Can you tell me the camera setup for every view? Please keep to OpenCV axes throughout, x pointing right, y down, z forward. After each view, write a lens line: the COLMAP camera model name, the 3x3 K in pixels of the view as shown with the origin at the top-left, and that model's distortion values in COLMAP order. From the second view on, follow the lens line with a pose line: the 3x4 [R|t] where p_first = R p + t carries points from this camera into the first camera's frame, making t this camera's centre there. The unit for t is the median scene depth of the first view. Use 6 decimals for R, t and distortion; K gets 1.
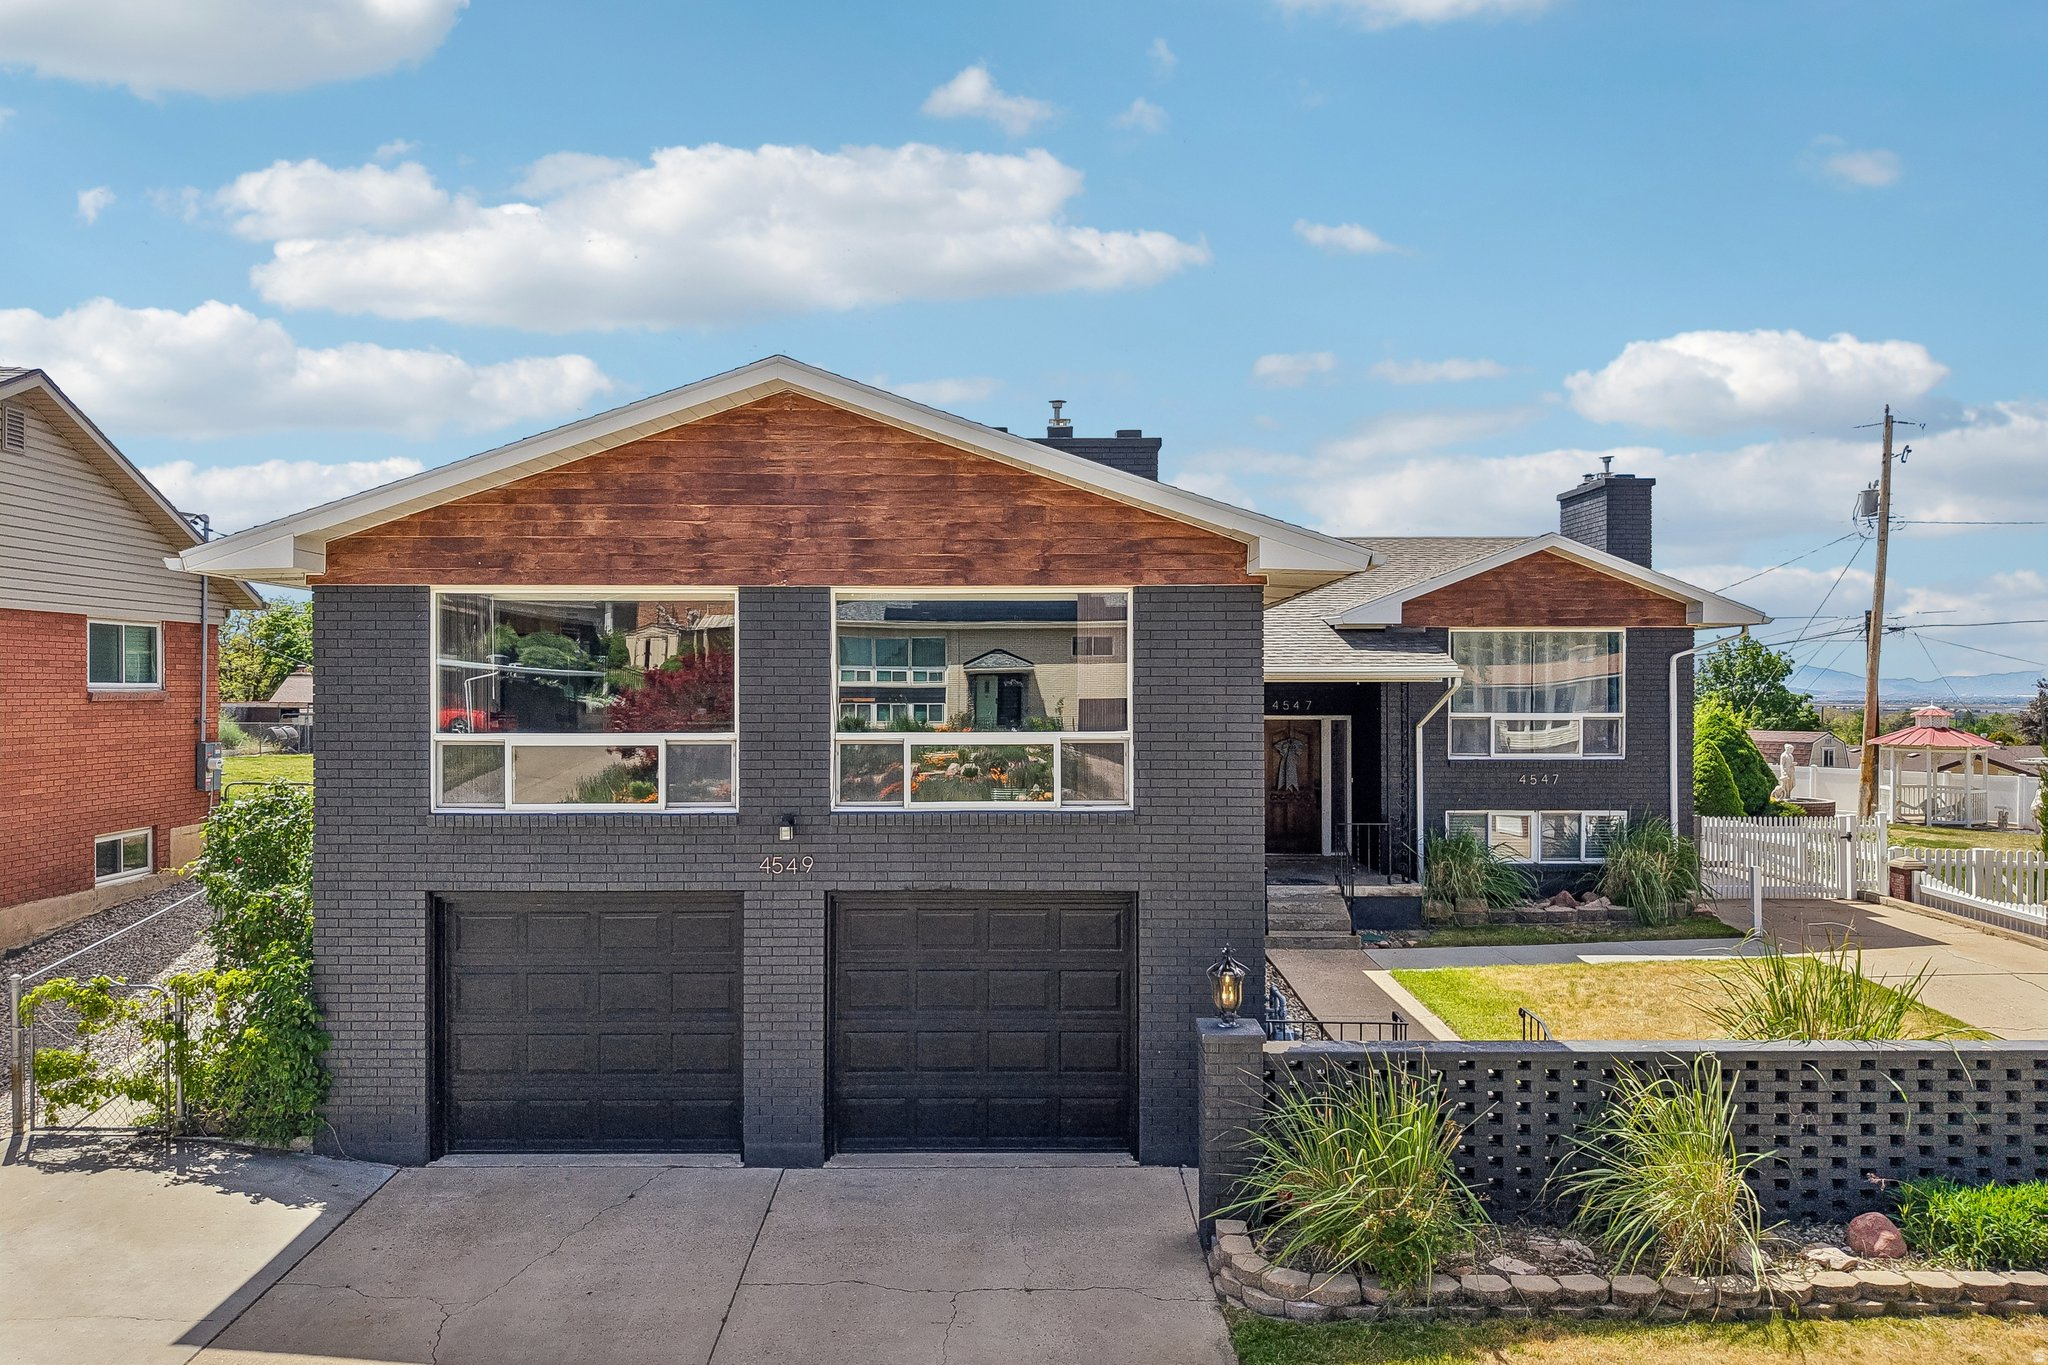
lens RADIAL K [[1376.9, 0, 1021.8], [0, 1376.9, 685.7], [0, 0, 1]] dist [0.002066, -0.001905]
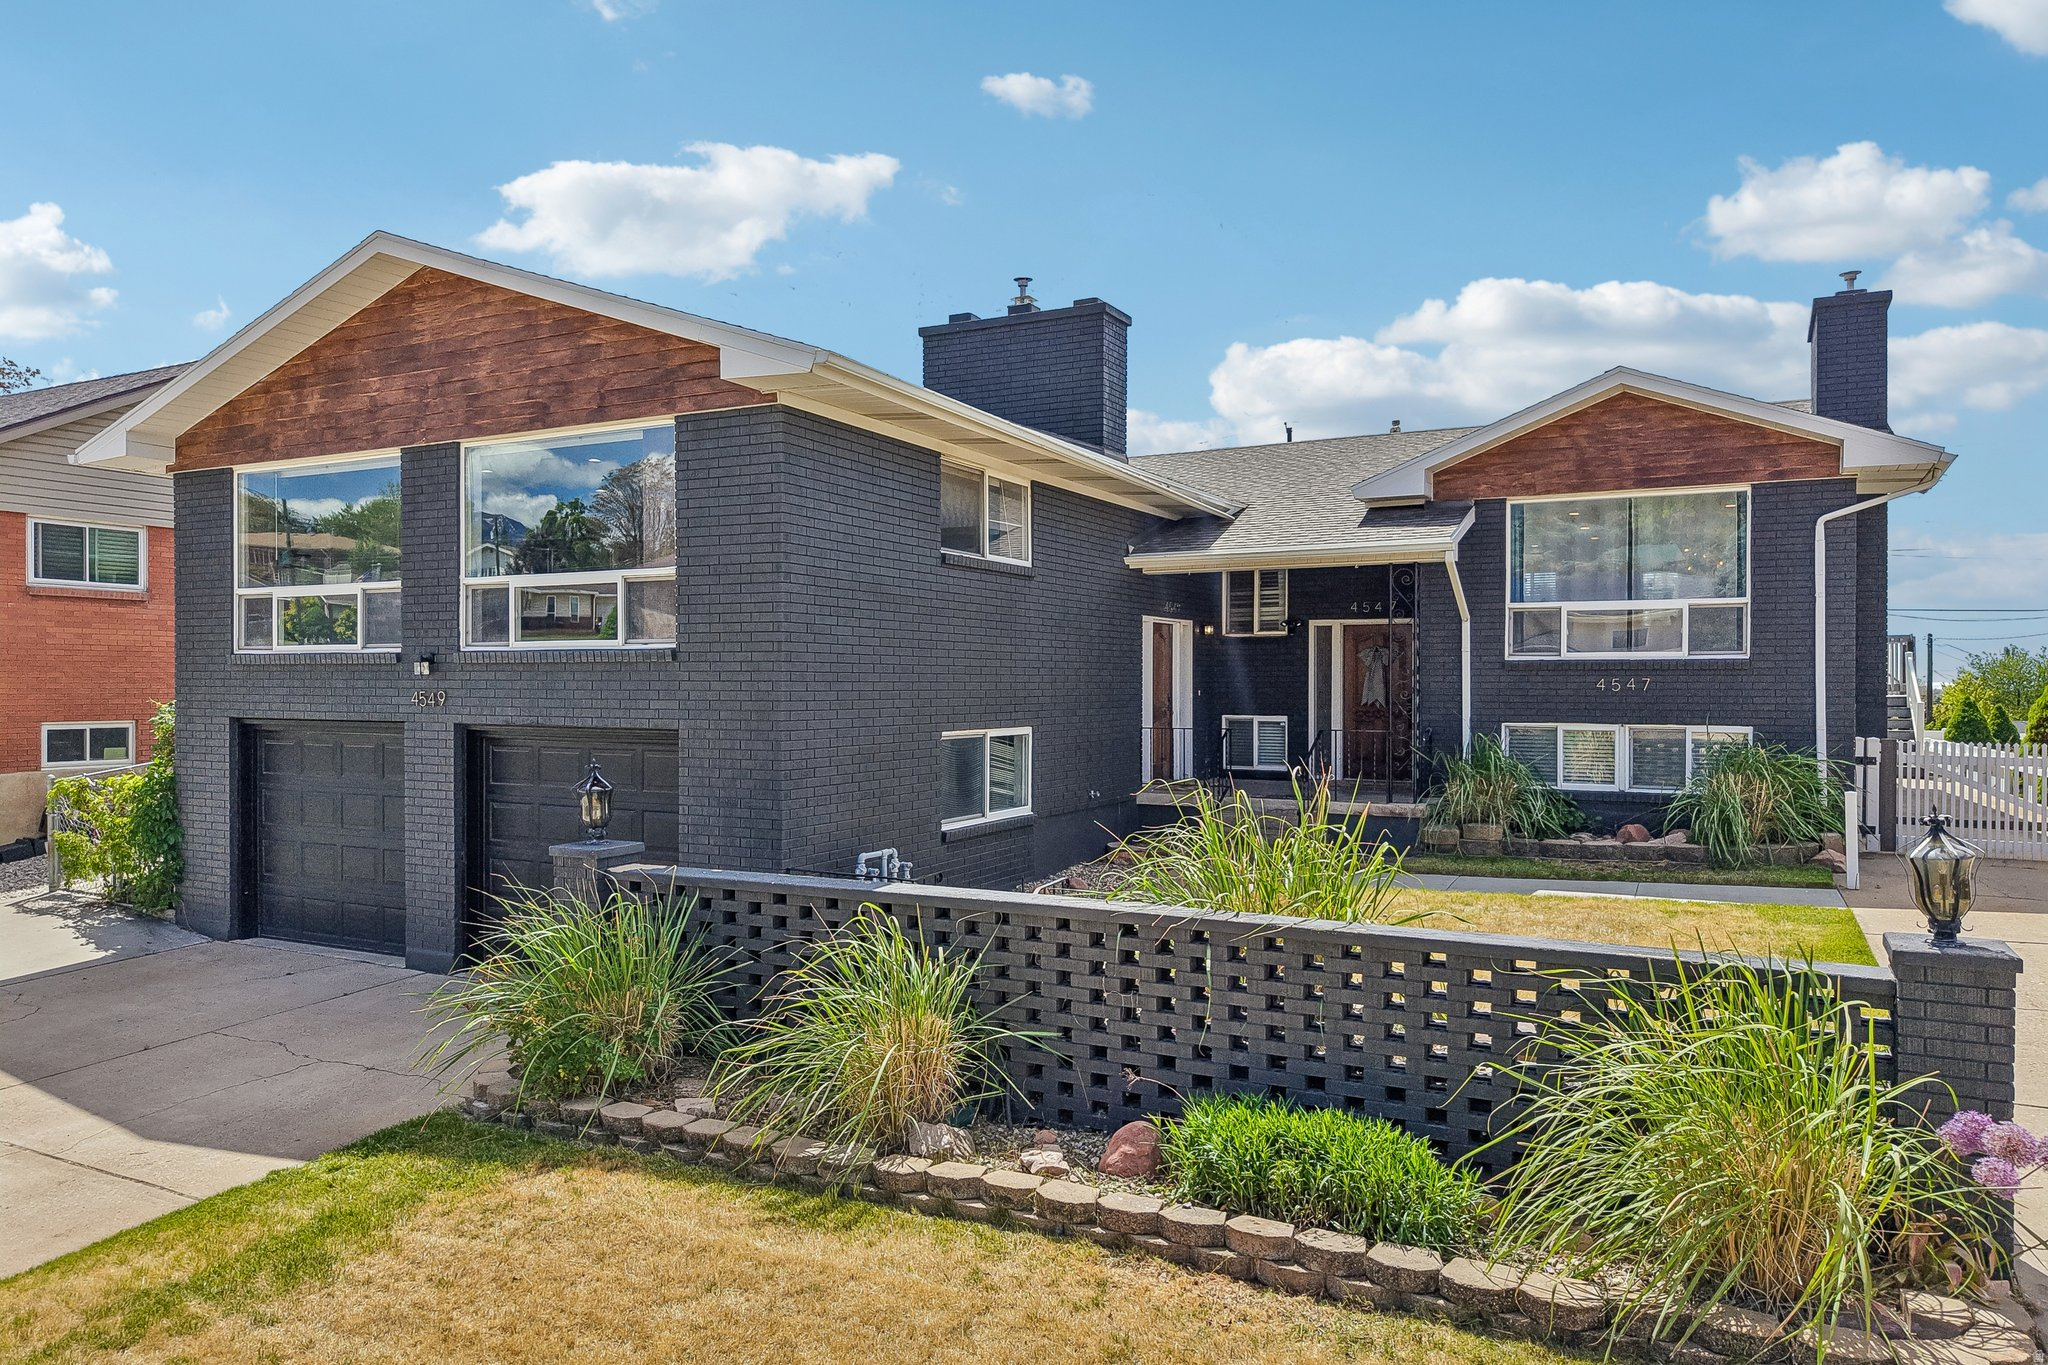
lens RADIAL K [[1376.9, 0, 1021.8], [0, 1376.9, 685.7], [0, 0, 1]] dist [0.002066, -0.001905]
pose [[0.883149, 0.002117, -0.469088, 0.756984], [-0.001697, 0.999998, 0.001318, 0.117351], [0.469090, -0.000367, 0.883150, 0.247759]]
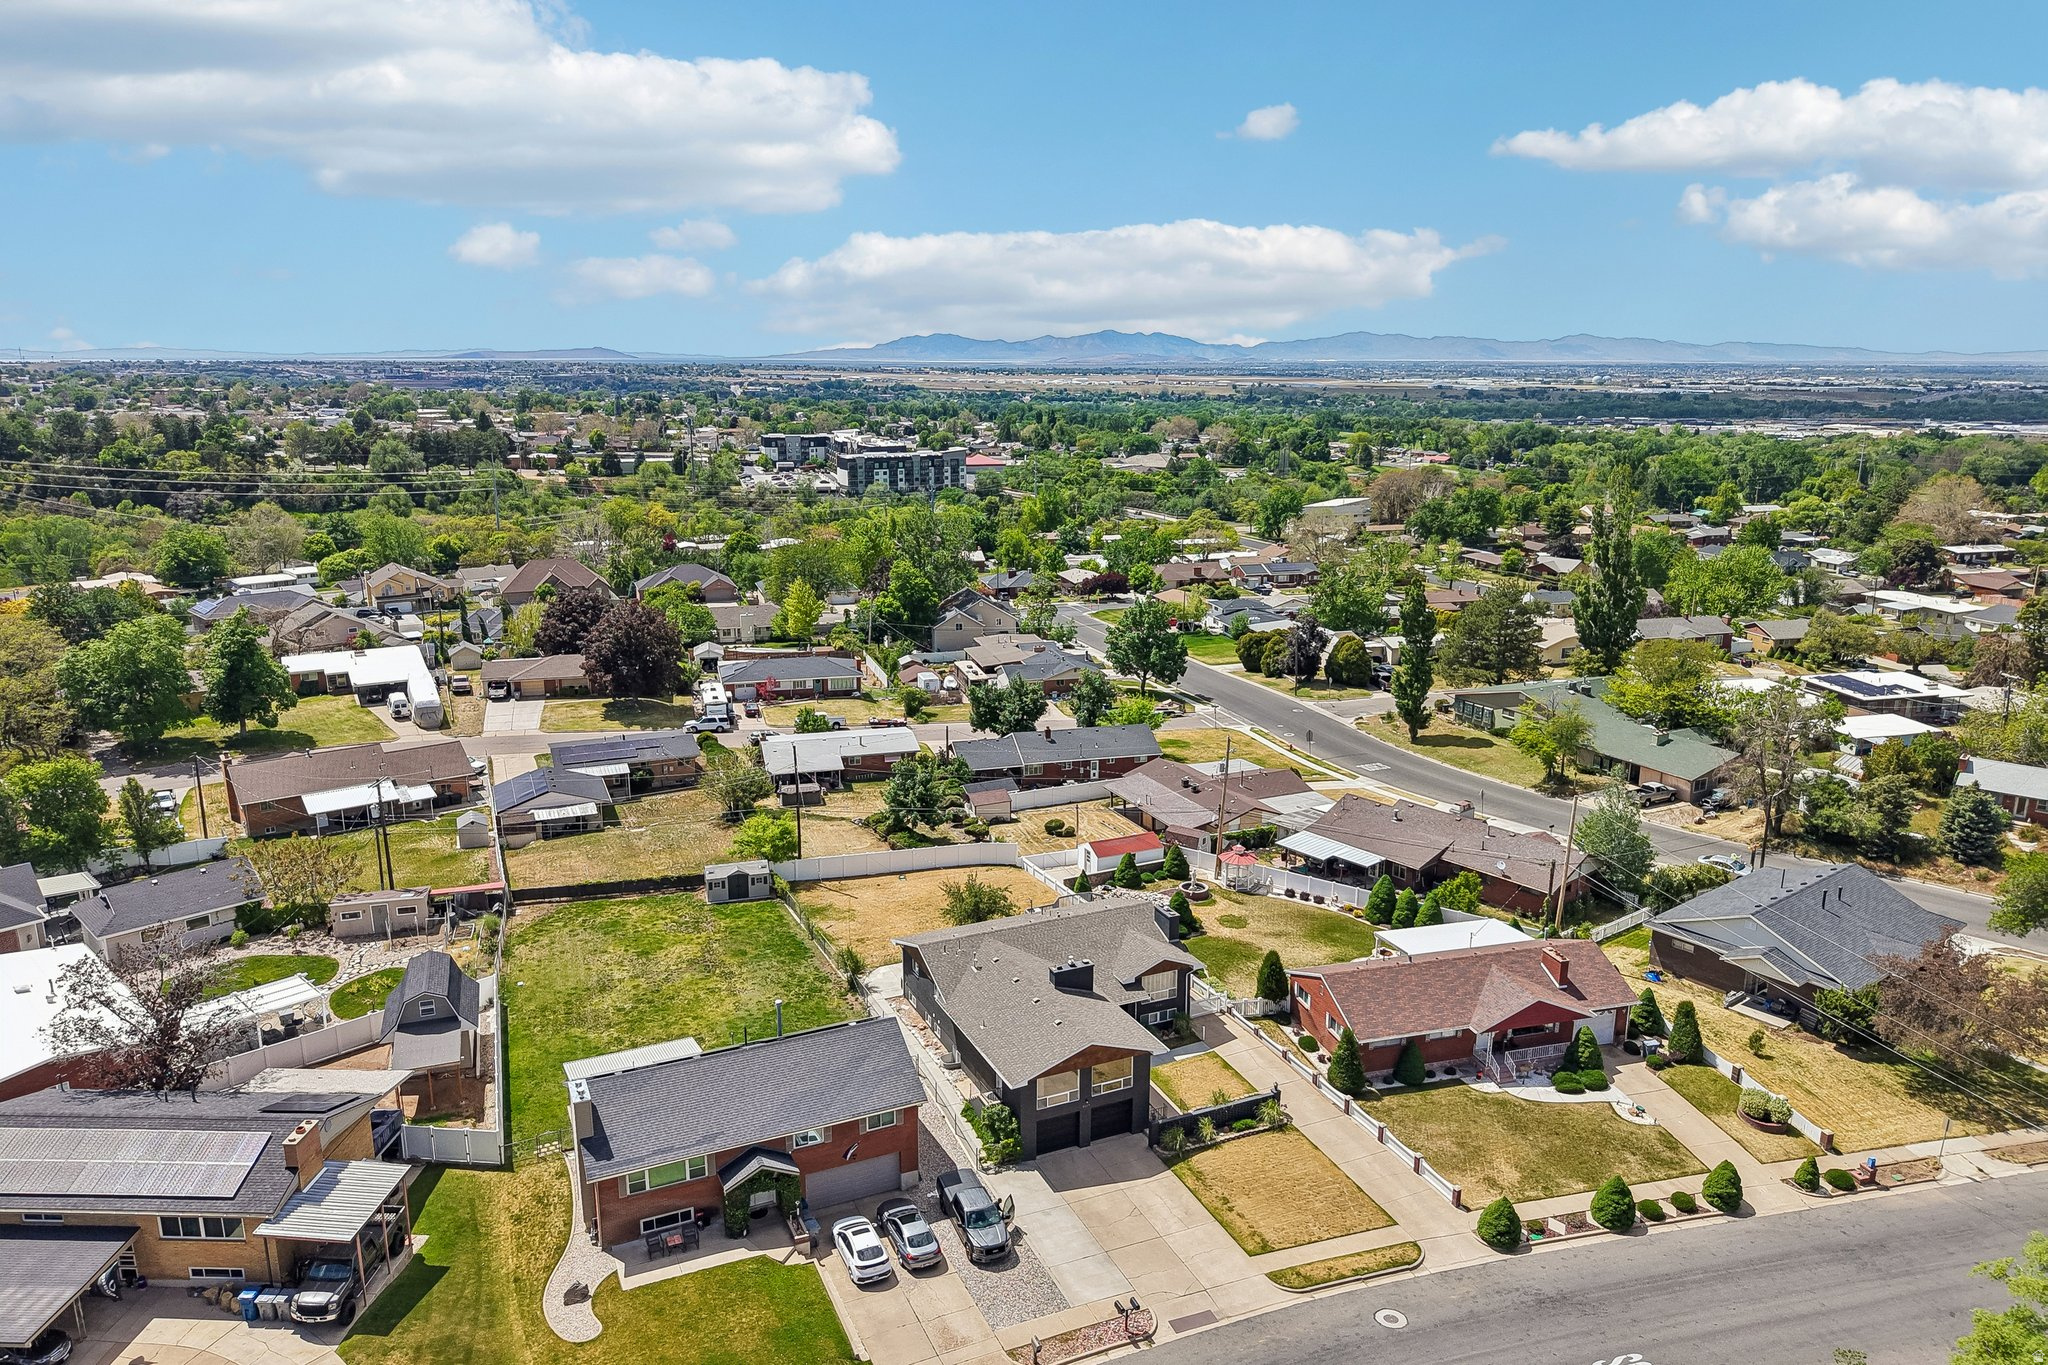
lens RADIAL K [[1362.5, 0, 1019.0], [0, 1362.5, 691.4], [0, 0, 1]] dist [0.043058, -0.053054]
pose [[0.913955, -0.099626, 0.393396, -2.820817], [0.002454, 0.970736, 0.240135, -3.343494], [-0.405808, -0.218508, 0.887454, -4.214405]]
